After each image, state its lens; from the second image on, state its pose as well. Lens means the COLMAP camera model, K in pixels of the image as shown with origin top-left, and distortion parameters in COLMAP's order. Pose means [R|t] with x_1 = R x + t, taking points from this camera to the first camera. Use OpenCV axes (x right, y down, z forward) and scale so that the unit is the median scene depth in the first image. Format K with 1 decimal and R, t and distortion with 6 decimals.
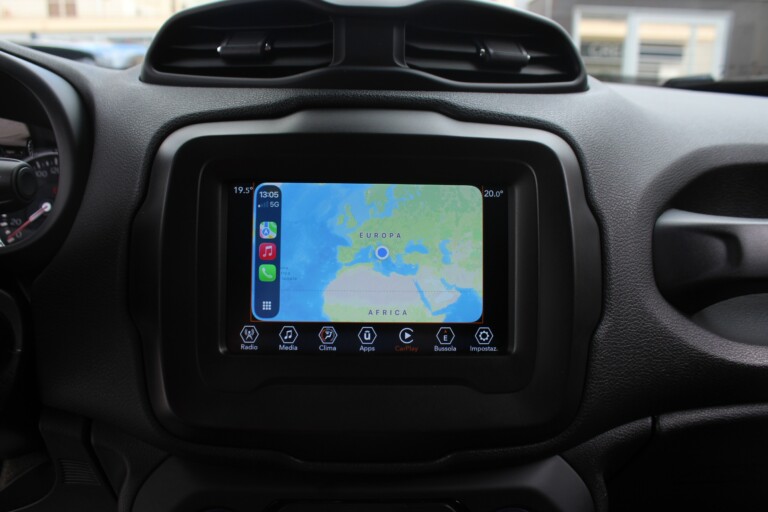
lens RADIAL K [[638.9, 0, 384.0], [0, 638.9, 256.0], [0, 0, 1]] dist [-0.151954, 0.122919]
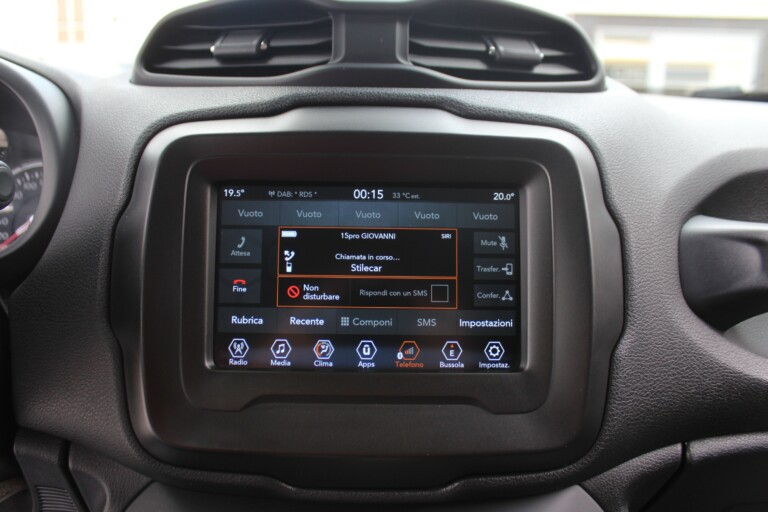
lens RADIAL K [[668.4, 0, 384.0], [0, 668.4, 256.0], [0, 0, 1]] dist [-0.147695, 0.117381]
pose [[0.999716, -0.000429, -0.023815, 0.020835], [-0.000701, 0.998875, -0.047426, 0.033241], [0.023809, 0.047429, 0.998591, 0.034030]]
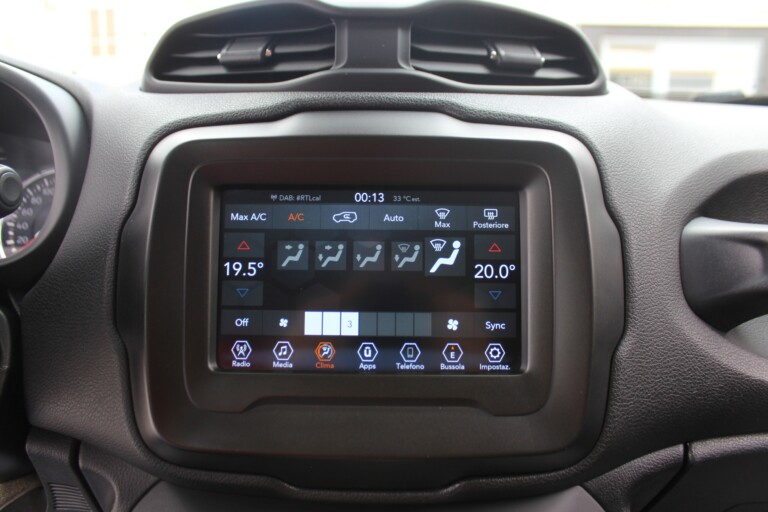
lens RADIAL K [[638.9, 0, 384.0], [0, 638.9, 256.0], [0, 0, 1]] dist [-0.151954, 0.122919]
pose [[0.998860, -0.003810, -0.047582, 0.040022], [0.001448, 0.998769, -0.049574, 0.029760], [0.047712, 0.049448, 0.997636, 0.068545]]
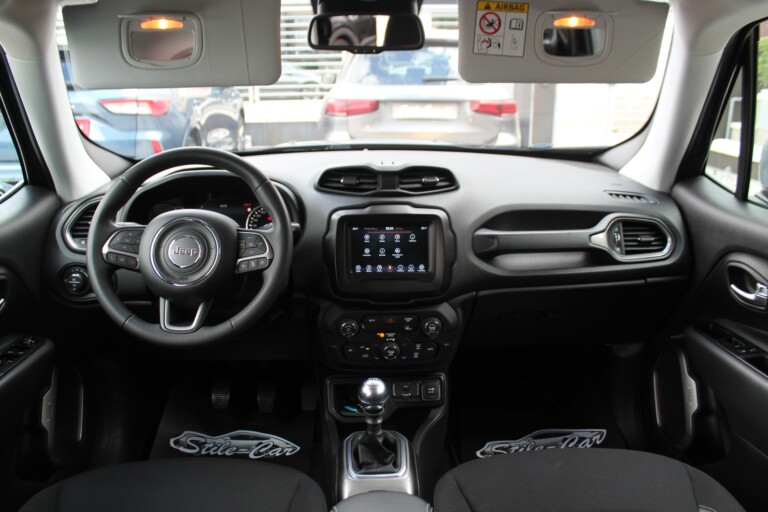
lens RADIAL K [[655.5, 0, 384.0], [0, 655.5, 256.0], [0, 0, 1]] dist [-0.154744, 0.128534]
pose [[0.999794, -0.017667, -0.009948, -0.021021], [0.018395, 0.996740, 0.078550, -0.231883], [0.008528, -0.078717, 0.996861, -2.678972]]
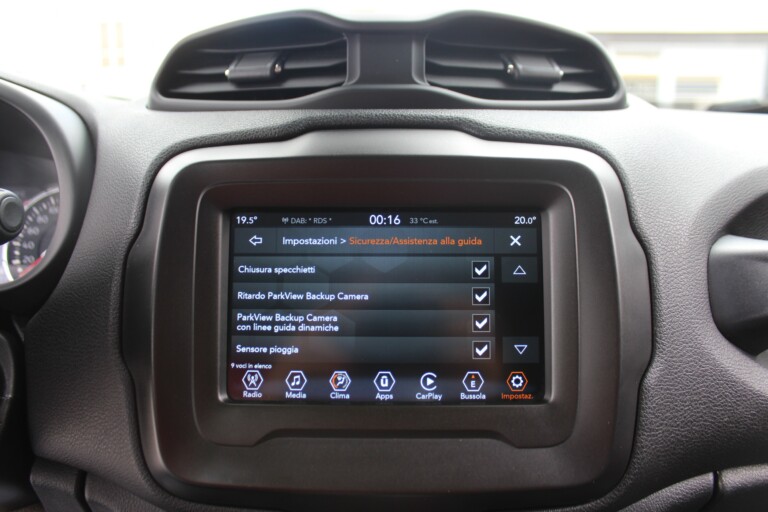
lens RADIAL K [[634.6, 0, 384.0], [0, 634.6, 256.0], [0, 0, 1]] dist [-0.154826, 0.125186]
pose [[0.998192, -0.011711, -0.058960, 0.025755], [0.008081, 0.998079, -0.061421, 0.004149], [0.059566, 0.060834, 0.996369, 0.110188]]
